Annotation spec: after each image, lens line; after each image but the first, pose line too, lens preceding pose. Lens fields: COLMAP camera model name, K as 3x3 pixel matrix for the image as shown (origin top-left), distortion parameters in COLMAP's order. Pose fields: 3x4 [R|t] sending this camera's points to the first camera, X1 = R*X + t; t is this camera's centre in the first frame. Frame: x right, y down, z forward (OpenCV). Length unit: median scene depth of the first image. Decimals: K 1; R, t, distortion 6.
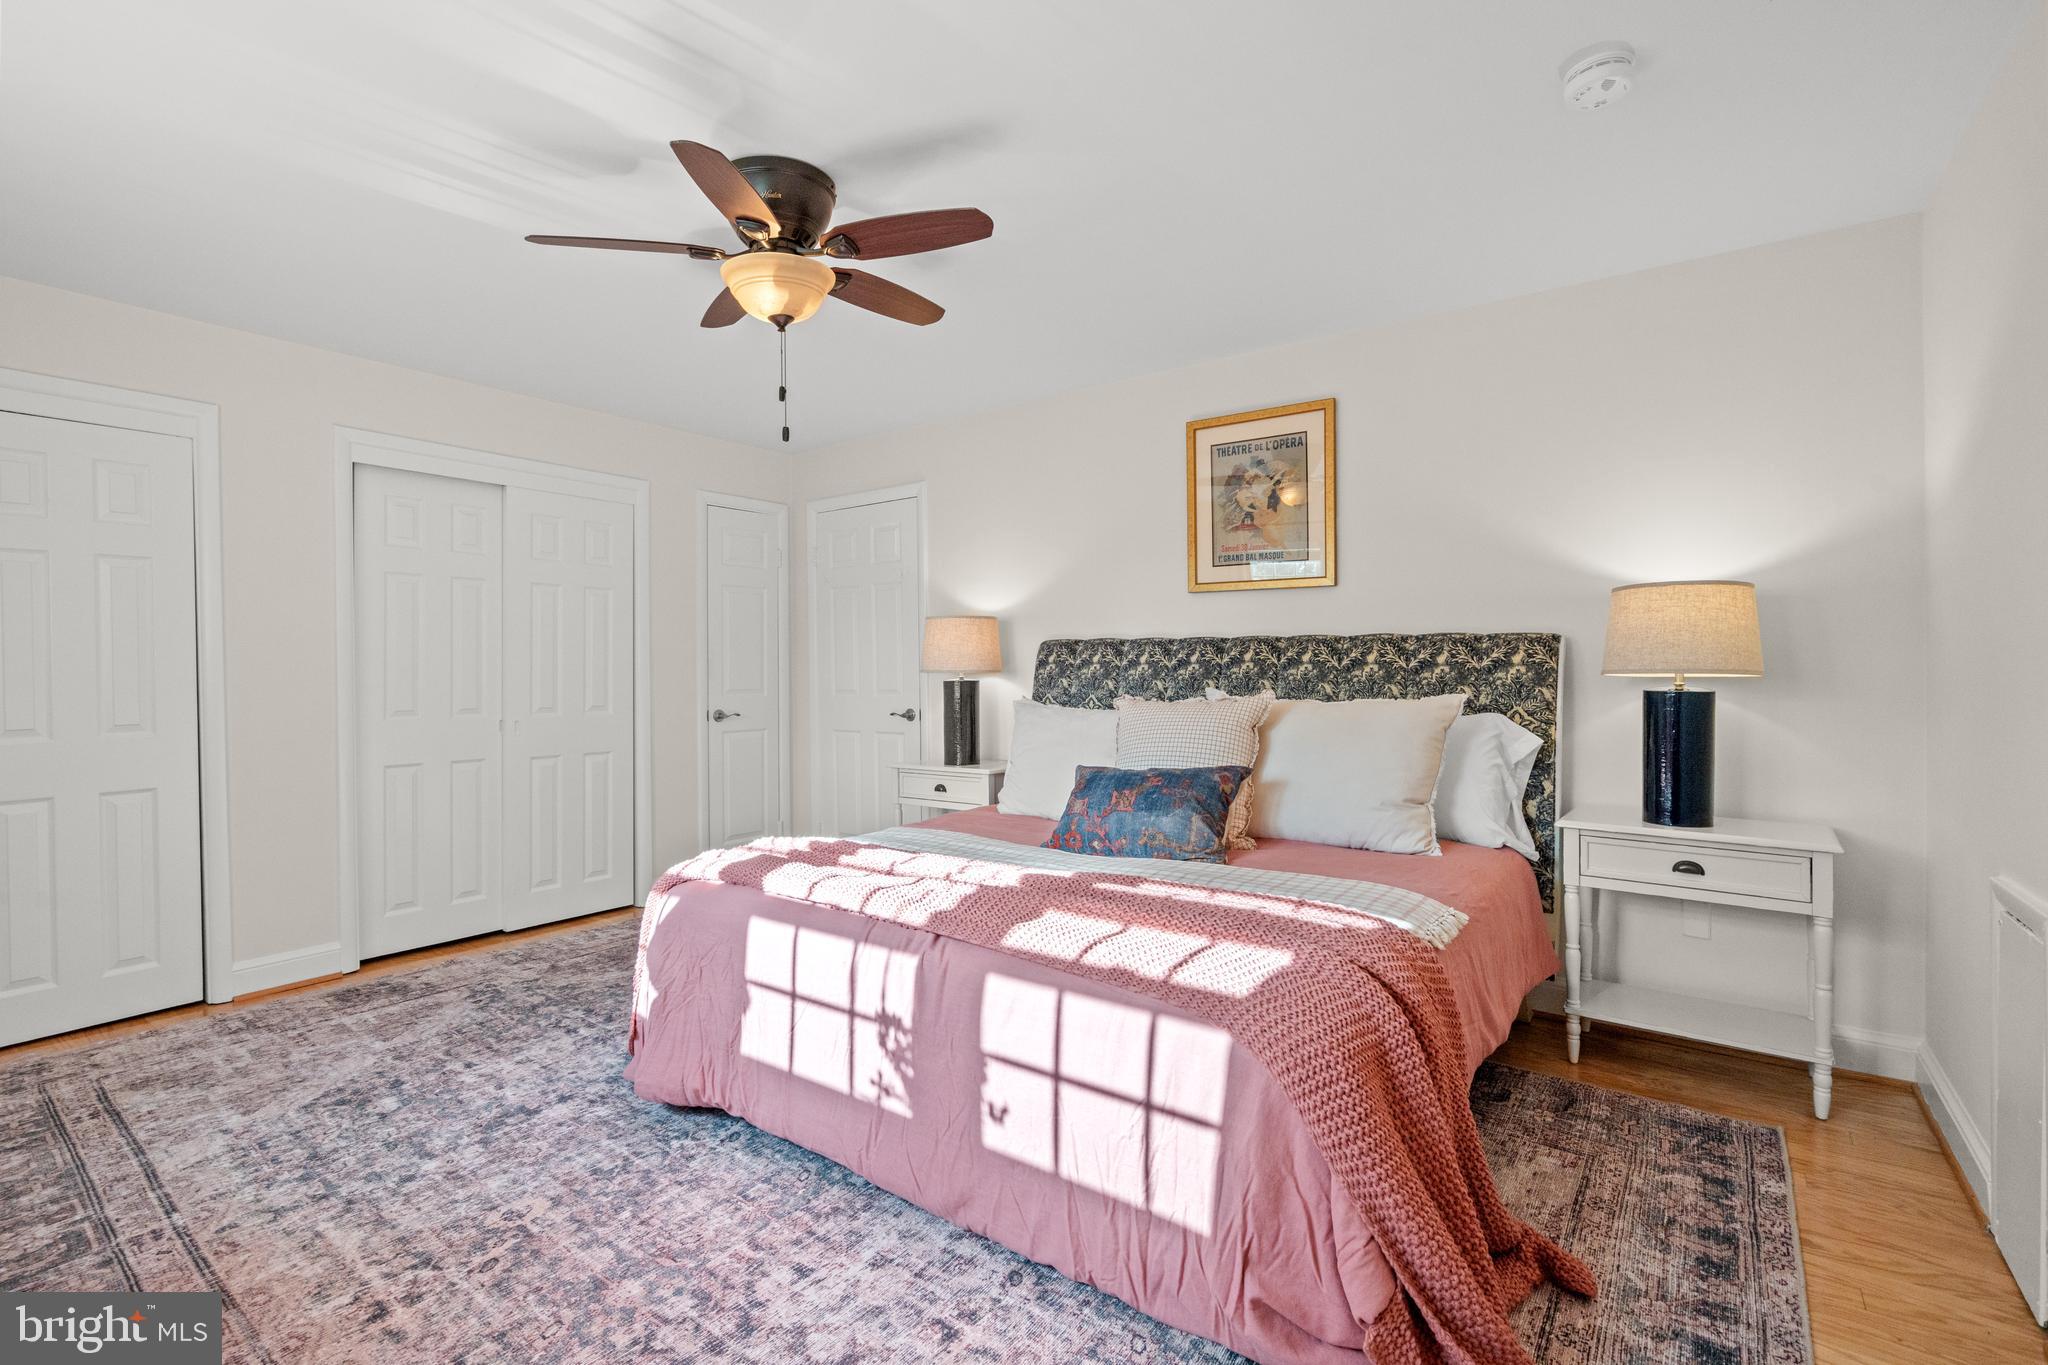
lens RADIAL K [[951.9, 0, 1028.4], [0, 951.9, 655.9], [0, 0, 1]] dist [0.000376, -0.003633]
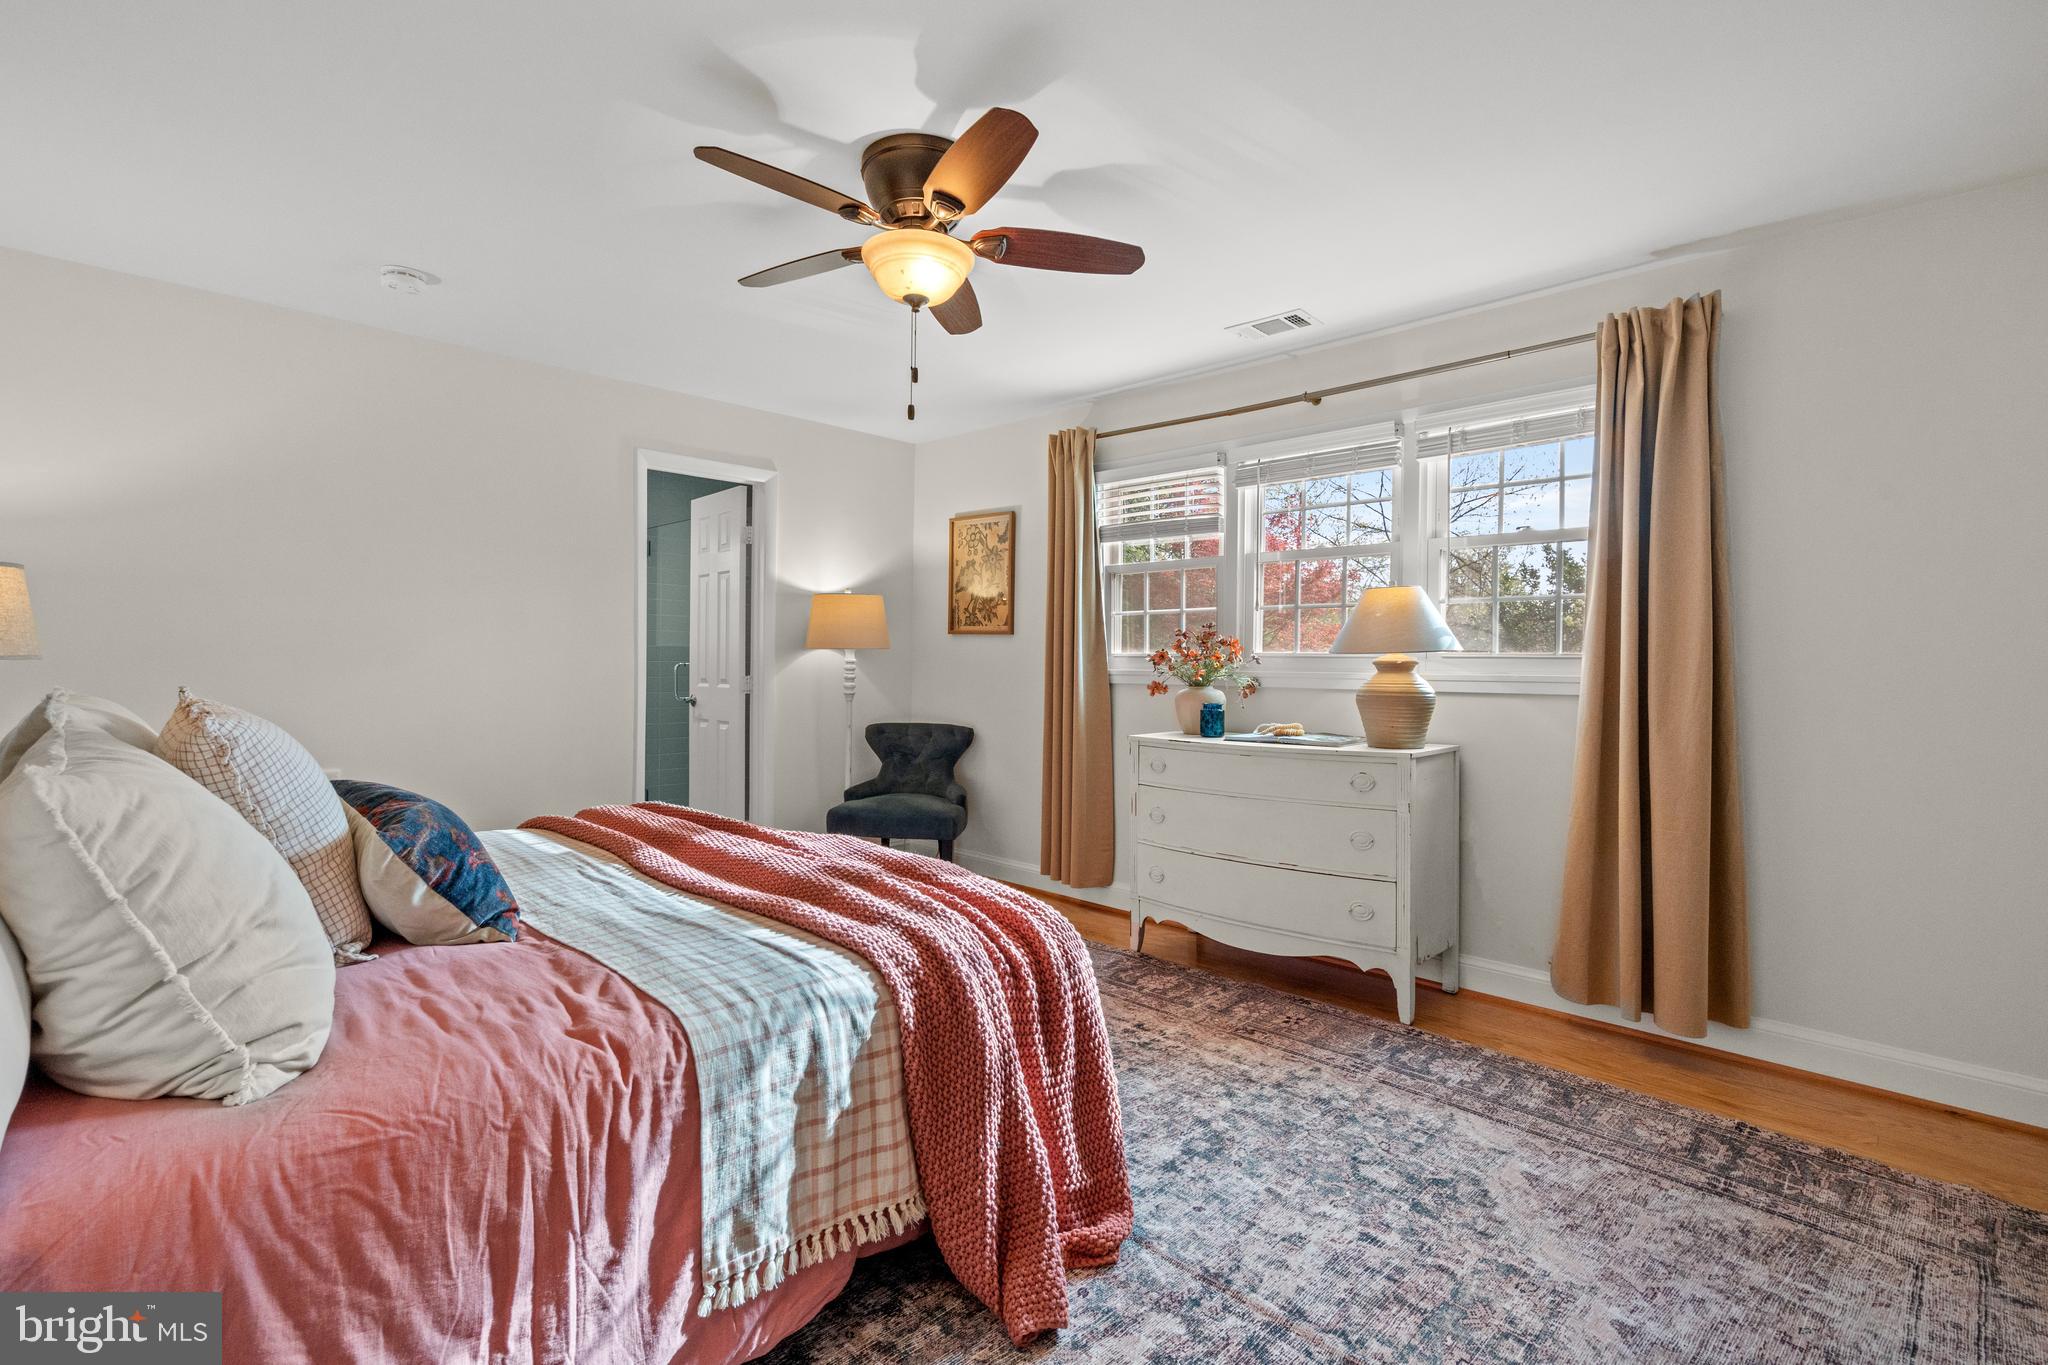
lens RADIAL K [[930.5, 0, 1020.4], [0, 930.5, 674.2], [0, 0, 1]] dist [-0.004061, -0.000077]
pose [[-0.991653, 0.002396, 0.128911, -0.486501], [0.002654, 0.999995, 0.001828, 0.027715], [-0.128906, 0.002155, -0.991655, 1.926877]]
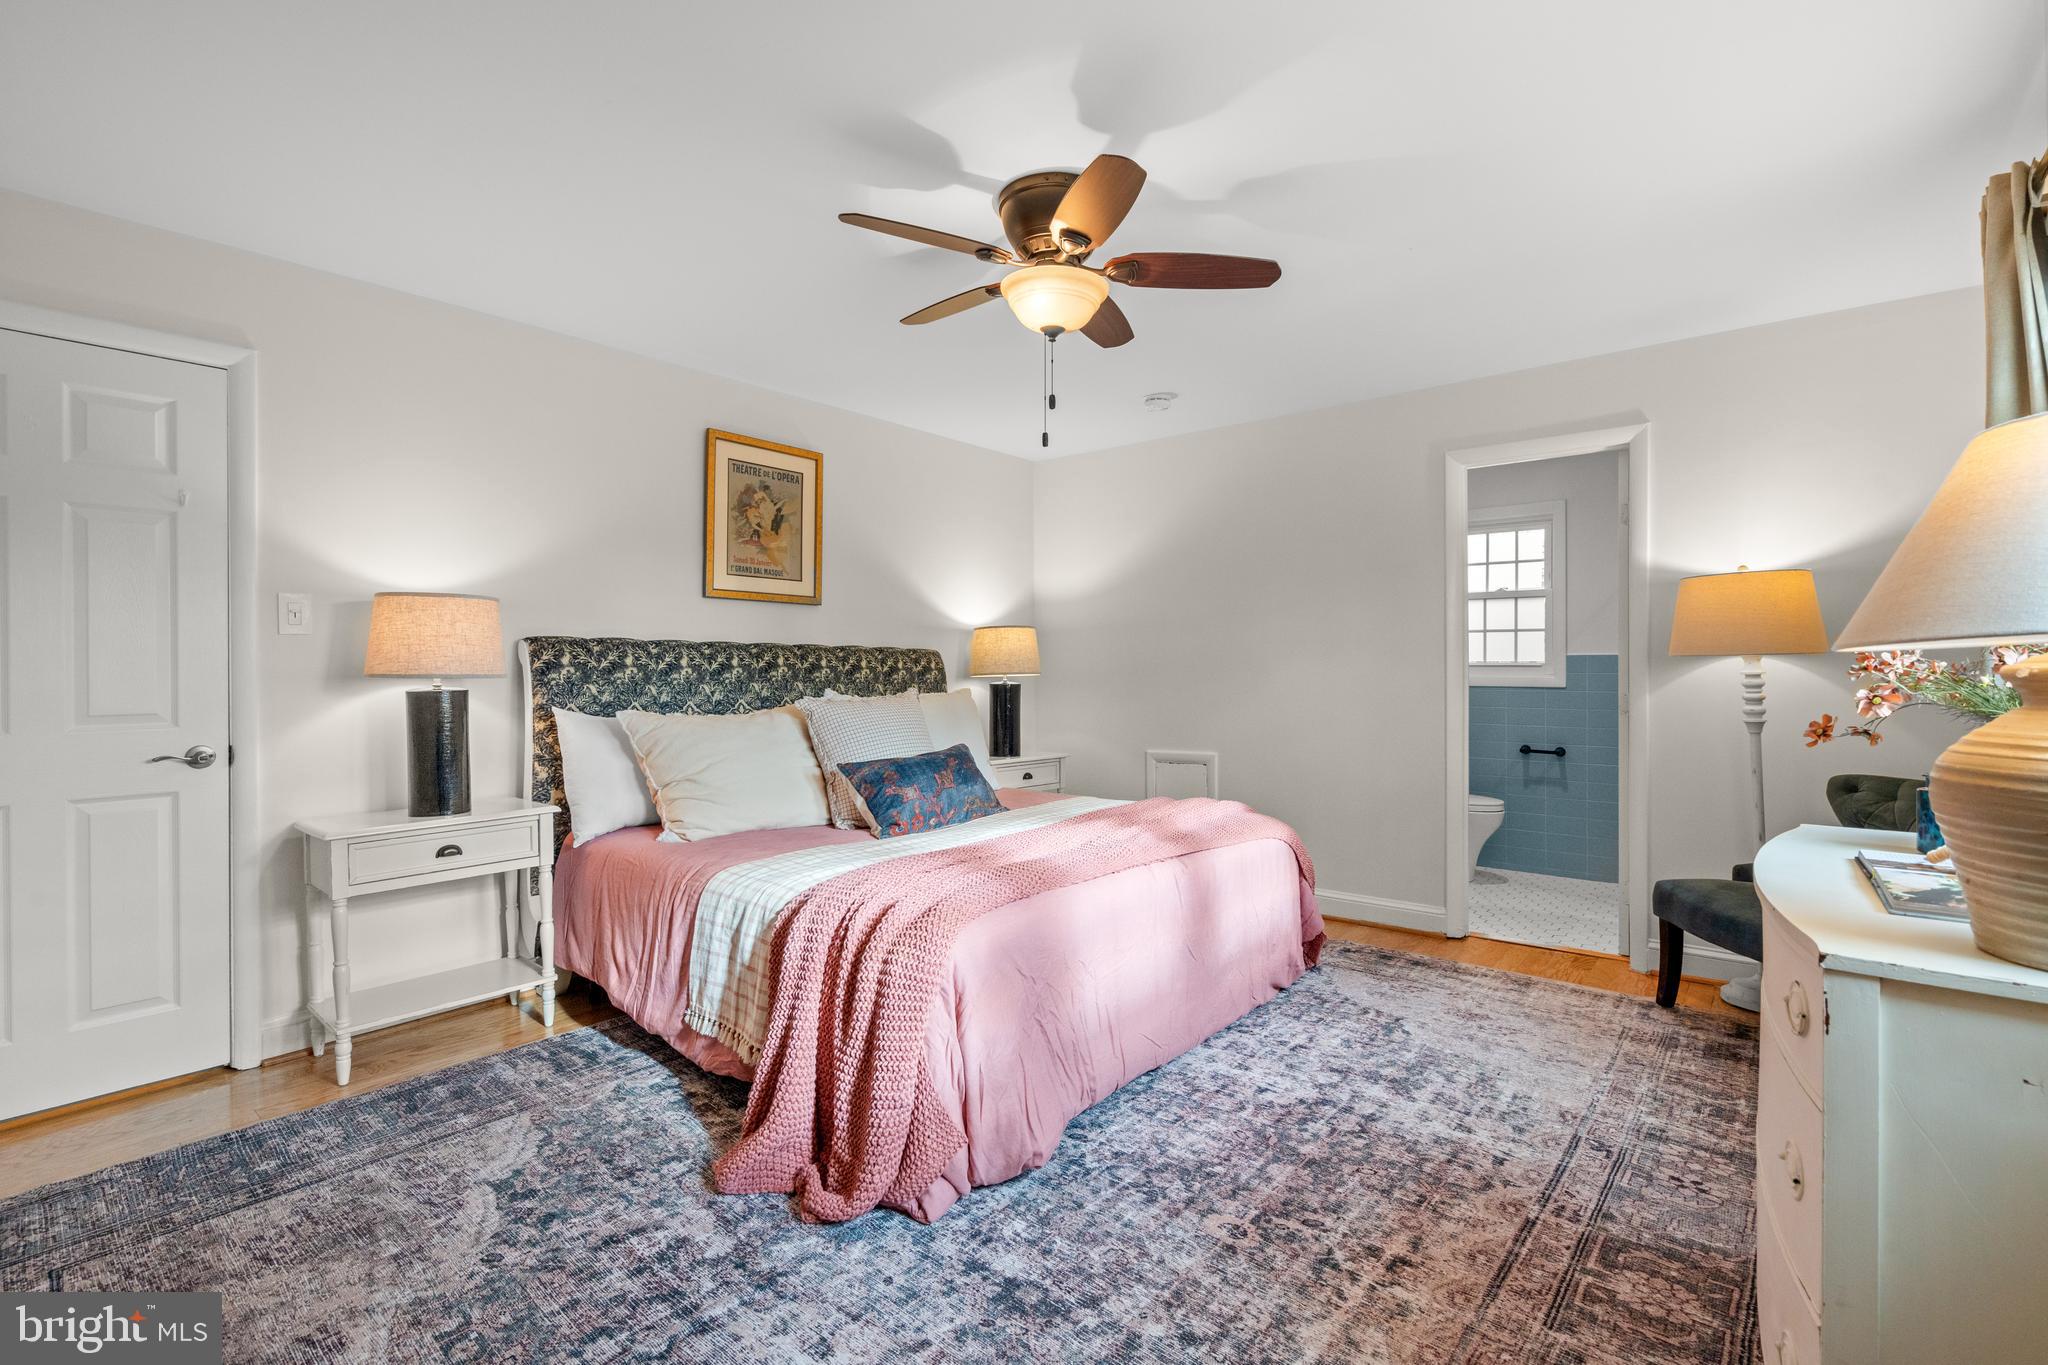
lens RADIAL K [[931.7, 0, 1012.9], [0, 931.7, 669.4], [0, 0, 1]] dist [-0.009526, 0.001358]
pose [[0.051719, 0.002772, 0.998658, -1.253724], [-0.012428, 0.999920, -0.002132, 0.012542], [-0.998584, -0.012301, 0.051750, 0.987609]]
